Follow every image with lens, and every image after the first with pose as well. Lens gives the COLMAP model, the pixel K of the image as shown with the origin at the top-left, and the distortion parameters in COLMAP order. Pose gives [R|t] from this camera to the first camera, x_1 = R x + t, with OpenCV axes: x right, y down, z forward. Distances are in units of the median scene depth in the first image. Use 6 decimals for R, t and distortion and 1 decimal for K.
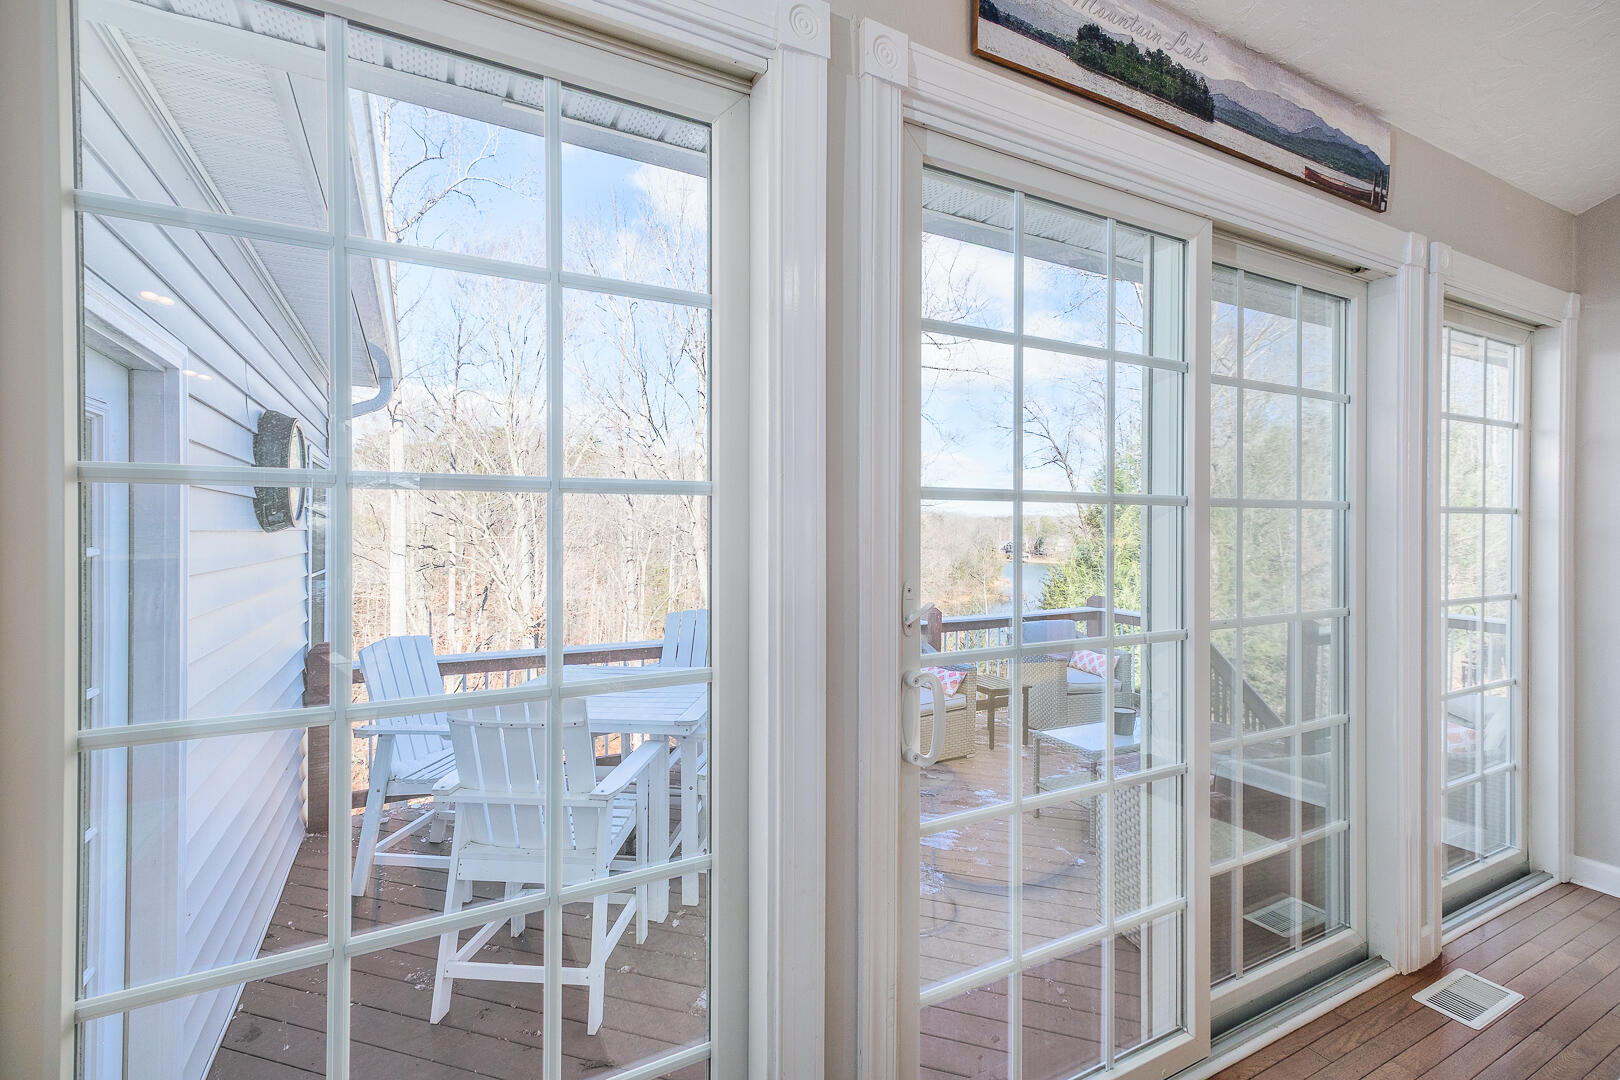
lens RADIAL K [[720.4, 0, 806.4], [0, 720.4, 532.0], [0, 0, 1]] dist [0.018940, -0.000061]
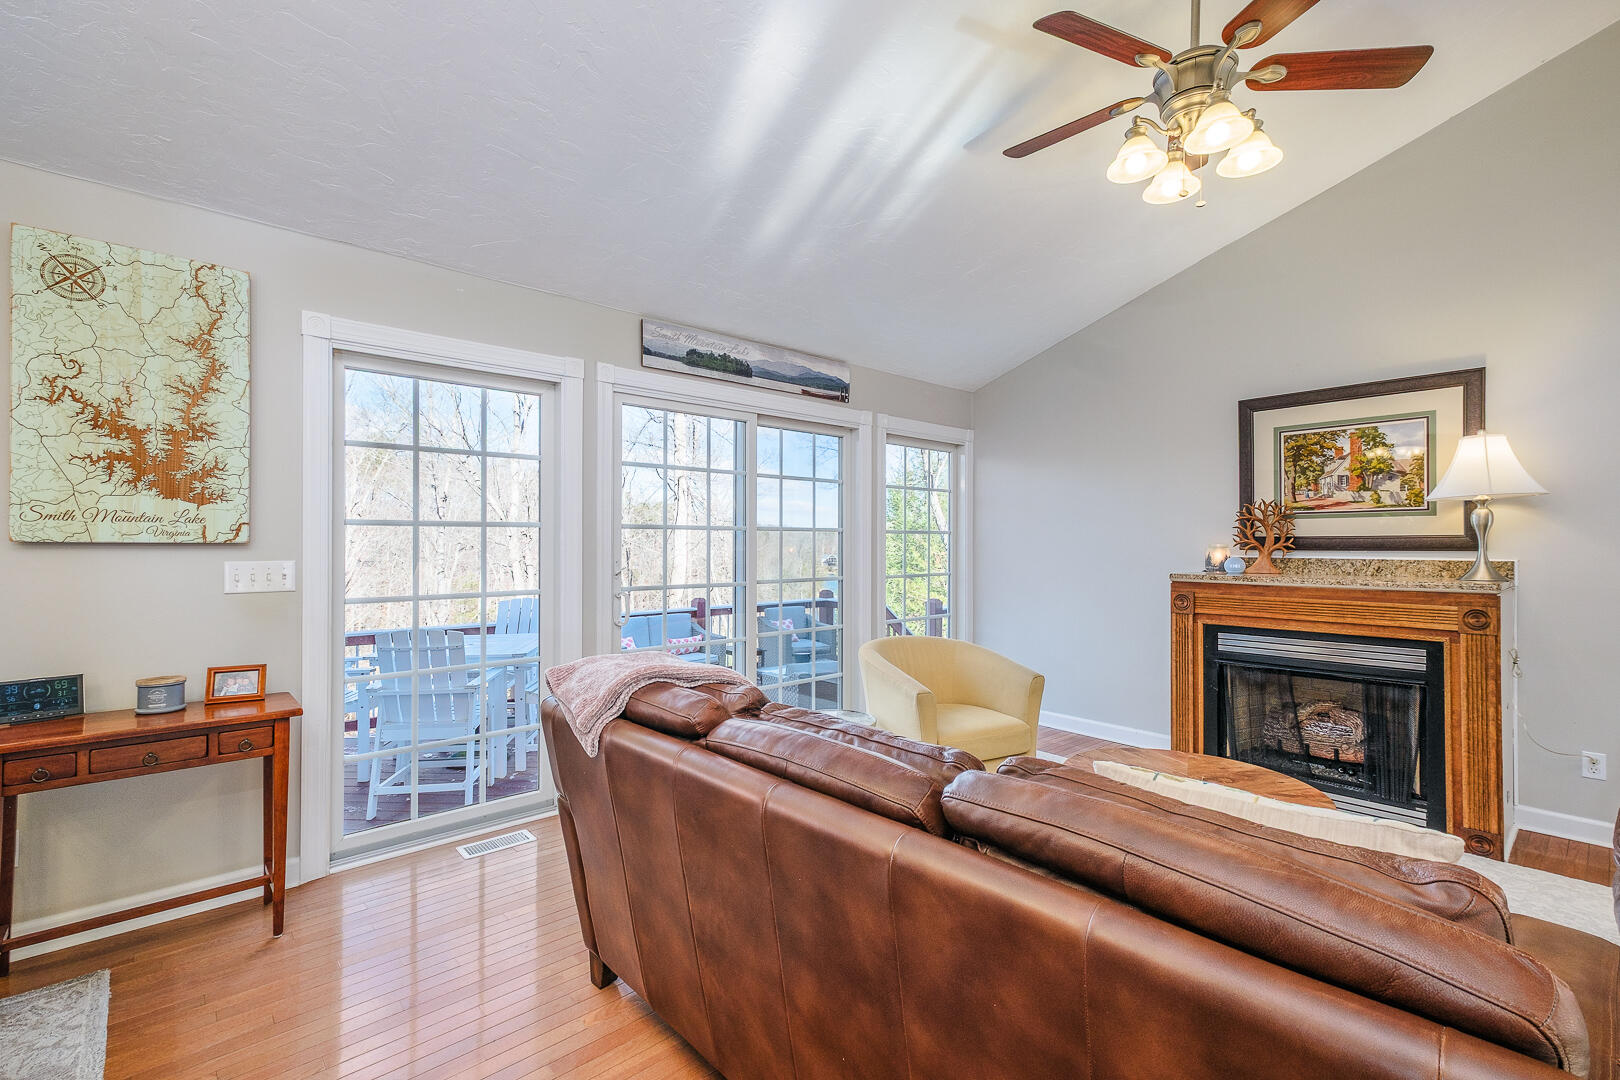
lens RADIAL K [[720.4, 0, 805.9], [0, 720.4, 541.1], [0, 0, 1]] dist [0.018940, -0.000061]
pose [[0.972368, 0.002908, 0.233436, 0.142468], [-0.001050, 0.999967, -0.008087, 0.019000], [-0.233452, 0.007618, 0.972338, -1.298151]]
